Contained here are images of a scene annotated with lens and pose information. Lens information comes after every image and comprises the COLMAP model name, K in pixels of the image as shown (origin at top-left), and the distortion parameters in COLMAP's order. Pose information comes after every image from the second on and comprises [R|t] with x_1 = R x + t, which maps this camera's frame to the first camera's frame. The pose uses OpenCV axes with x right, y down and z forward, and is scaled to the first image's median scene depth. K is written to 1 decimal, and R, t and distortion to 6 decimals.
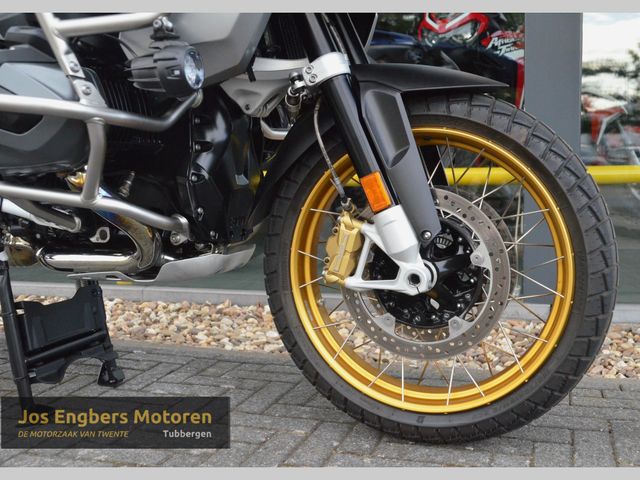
lens RADIAL K [[658.6, 0, 333.9], [0, 658.6, 244.7], [0, 0, 1]] dist [-0.002743, 0.000000]
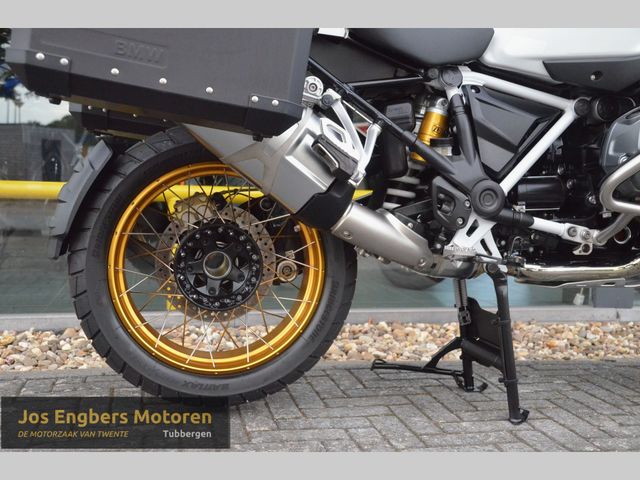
lens RADIAL K [[754.5, 0, 318.8], [0, 754.5, 236.9], [0, 0, 1]] dist [0.038614, 0.000000]
pose [[0.867475, 0.004614, 0.497460, -1.630825], [0.026592, 0.998097, -0.055628, 0.031648], [-0.496770, 0.061484, 0.865702, 0.081504]]
